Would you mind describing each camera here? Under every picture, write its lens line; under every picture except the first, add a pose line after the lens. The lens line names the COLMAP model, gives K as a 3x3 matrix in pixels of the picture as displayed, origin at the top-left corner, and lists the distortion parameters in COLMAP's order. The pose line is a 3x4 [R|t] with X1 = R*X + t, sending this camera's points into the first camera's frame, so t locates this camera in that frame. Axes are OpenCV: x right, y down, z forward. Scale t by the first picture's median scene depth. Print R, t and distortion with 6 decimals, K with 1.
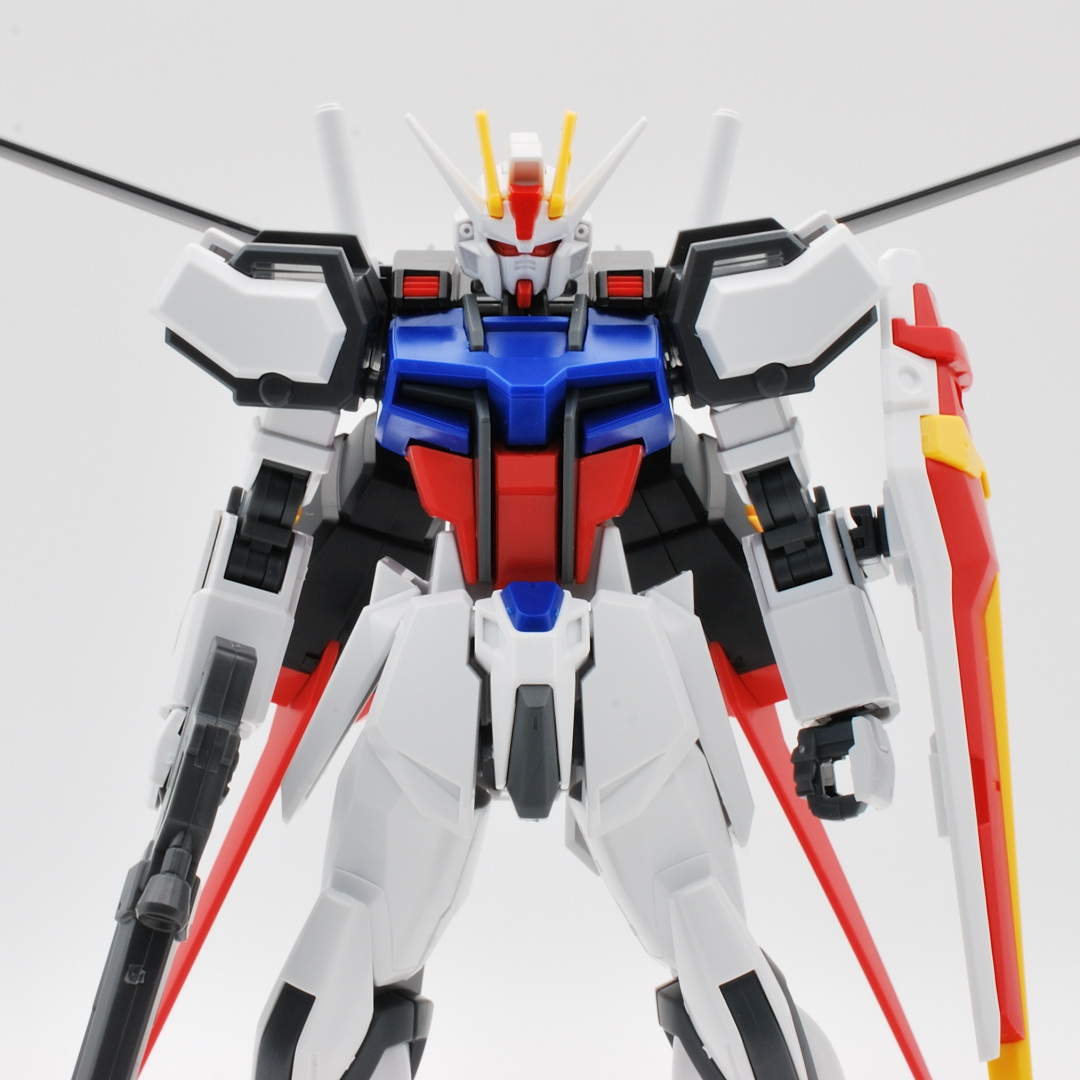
lens RADIAL K [[3623.8, 0, 540.0], [0, 3623.8, 540.0], [0, 0, 1]] dist [0.001833, 11.895943]
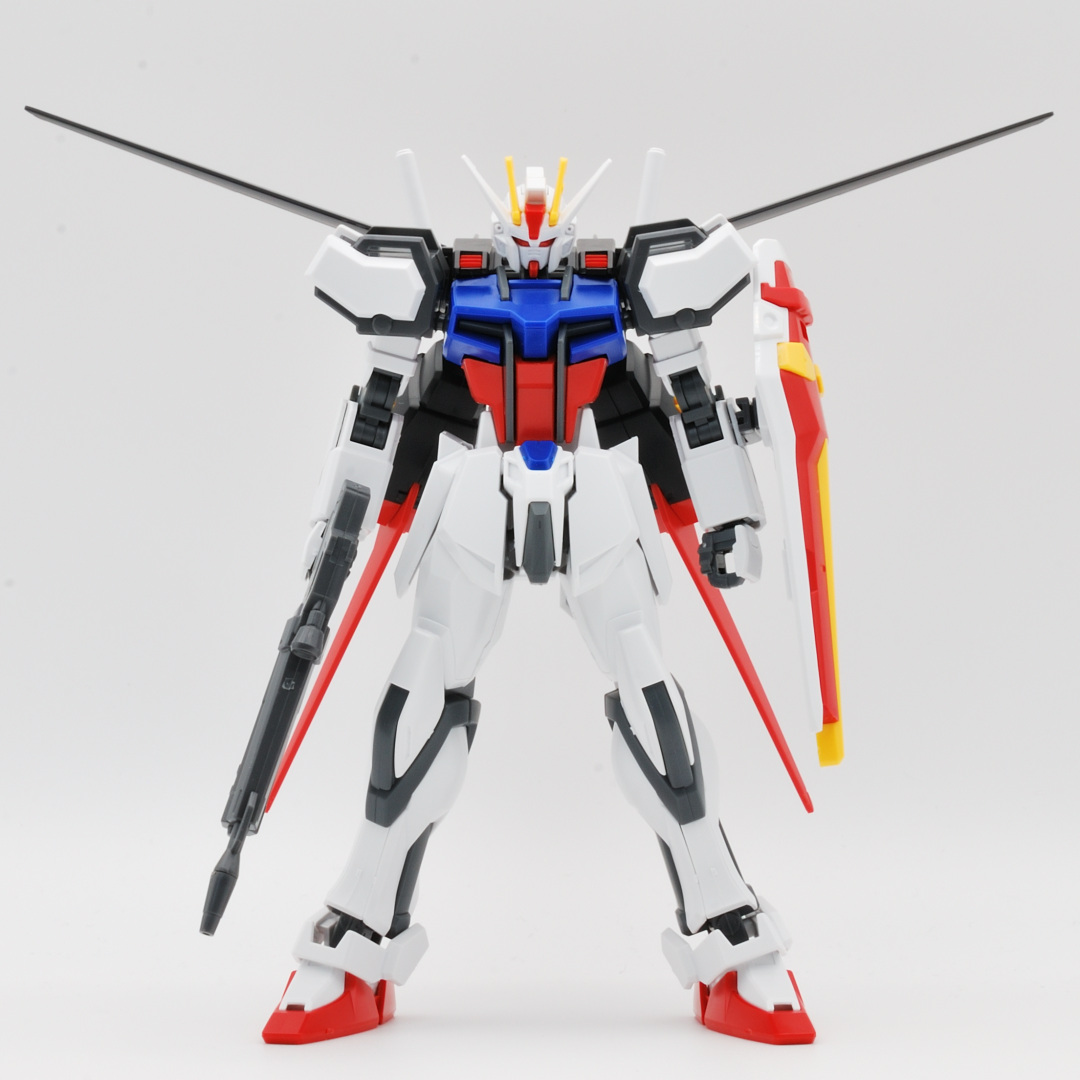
lens RADIAL K [[3623.8, 0, 540.0], [0, 3623.8, 540.0], [0, 0, 1]] dist [0.001833, 11.895943]
pose [[0.999975, 0.000621, -0.007049, 0.009773], [-0.000535, 0.999925, 0.012228, 0.035238], [0.007056, -0.012223, 0.999900, -0.627924]]
